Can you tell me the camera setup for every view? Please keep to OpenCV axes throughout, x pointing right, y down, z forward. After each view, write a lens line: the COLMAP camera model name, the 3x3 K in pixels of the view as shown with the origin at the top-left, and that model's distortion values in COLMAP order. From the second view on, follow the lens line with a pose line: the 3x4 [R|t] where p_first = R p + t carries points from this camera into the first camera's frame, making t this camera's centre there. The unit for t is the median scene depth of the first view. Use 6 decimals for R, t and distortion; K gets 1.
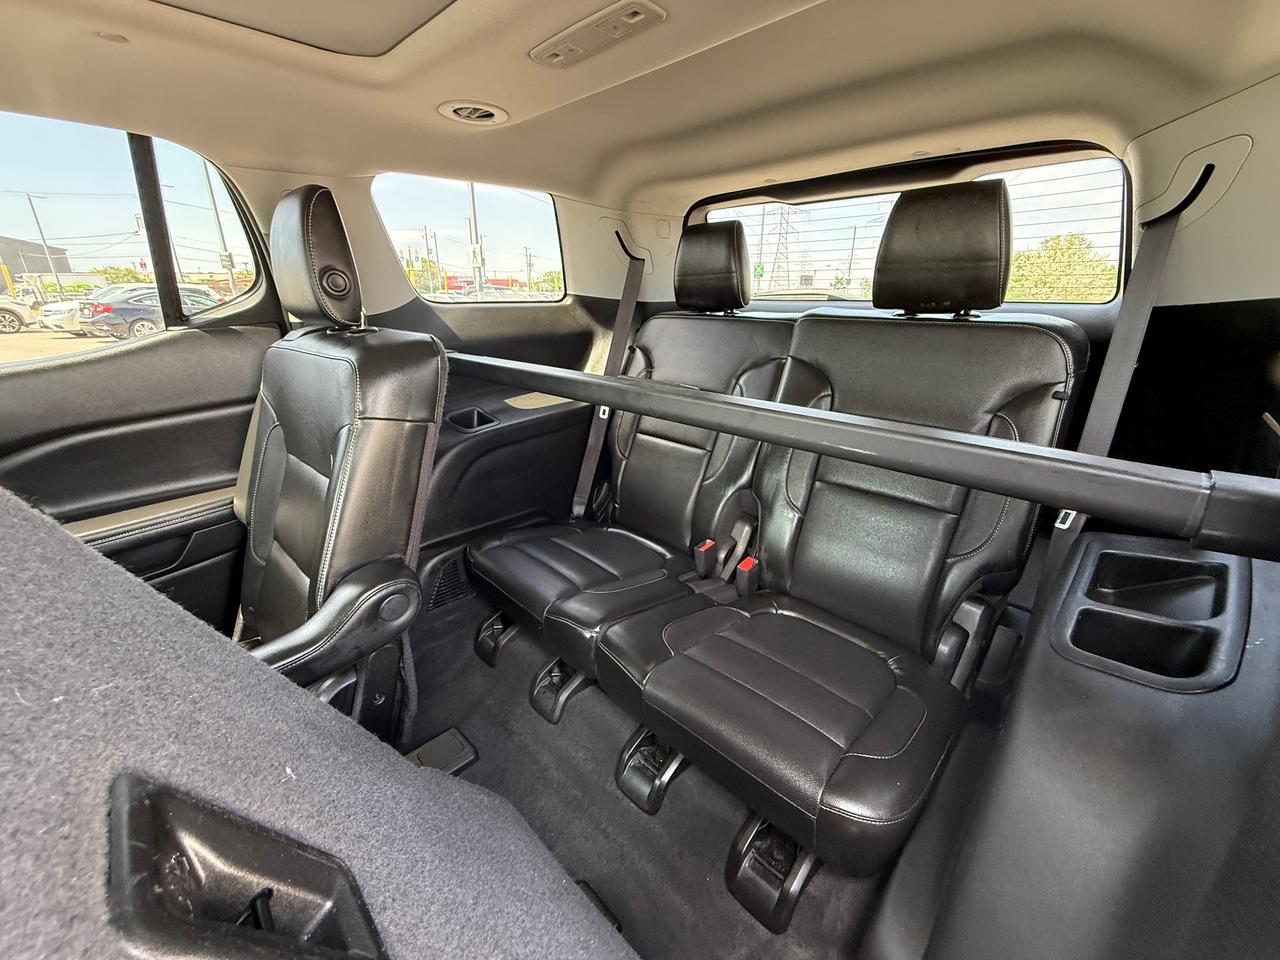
lens RADIAL K [[512.3, 0, 640.0], [0, 512.3, 480.0], [0, 0, 1]] dist [0.001179, 0.000460]
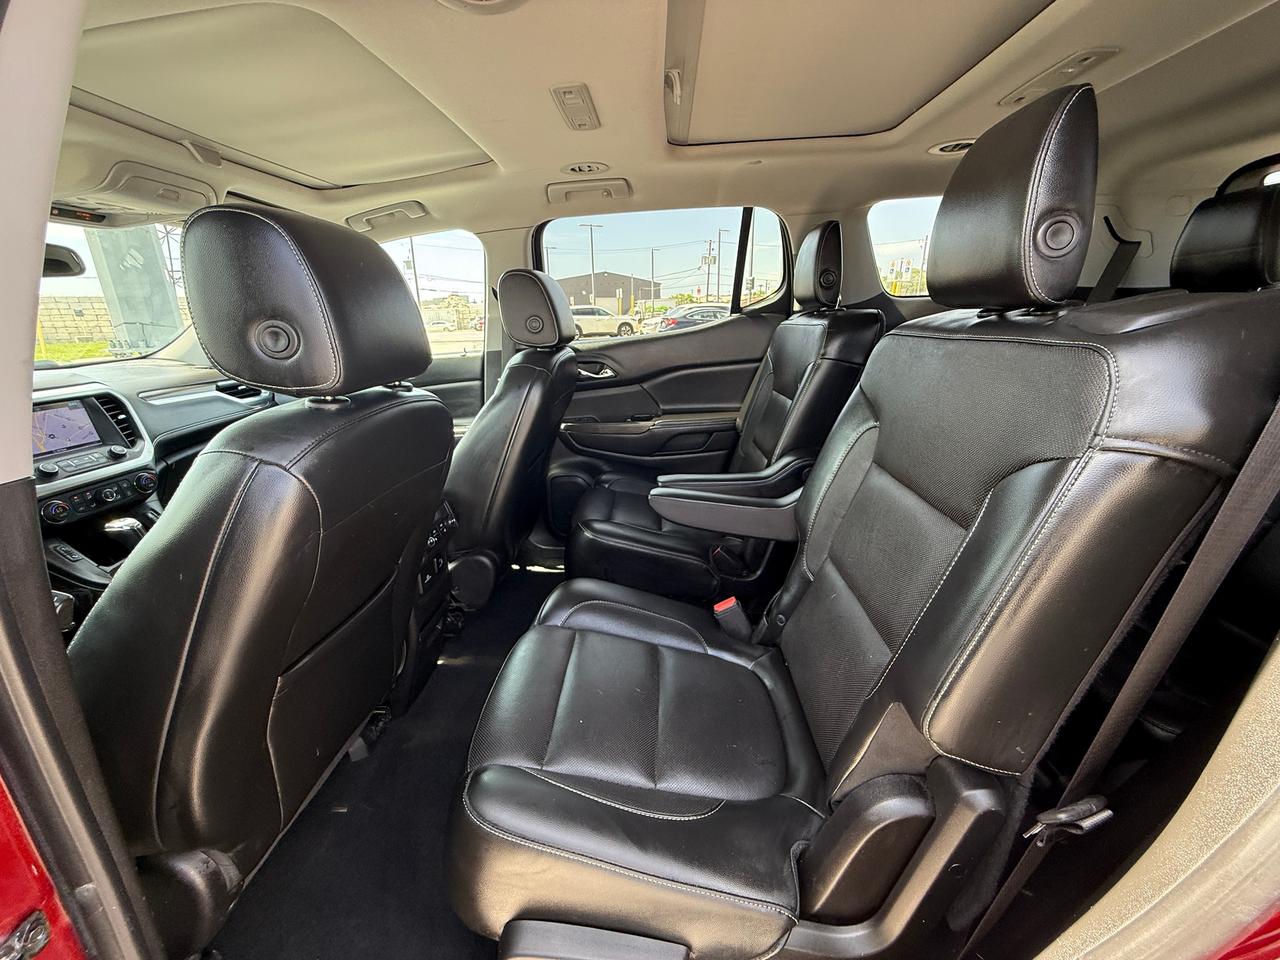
lens RADIAL K [[512.3, 0, 640.0], [0, 512.3, 480.0], [0, 0, 1]] dist [0.001179, 0.000460]
pose [[0.672143, 0.207655, -0.710706, 0.229113], [-0.222819, 0.972100, 0.073300, 0.190381], [0.706099, 0.109091, 0.699660, -0.379687]]
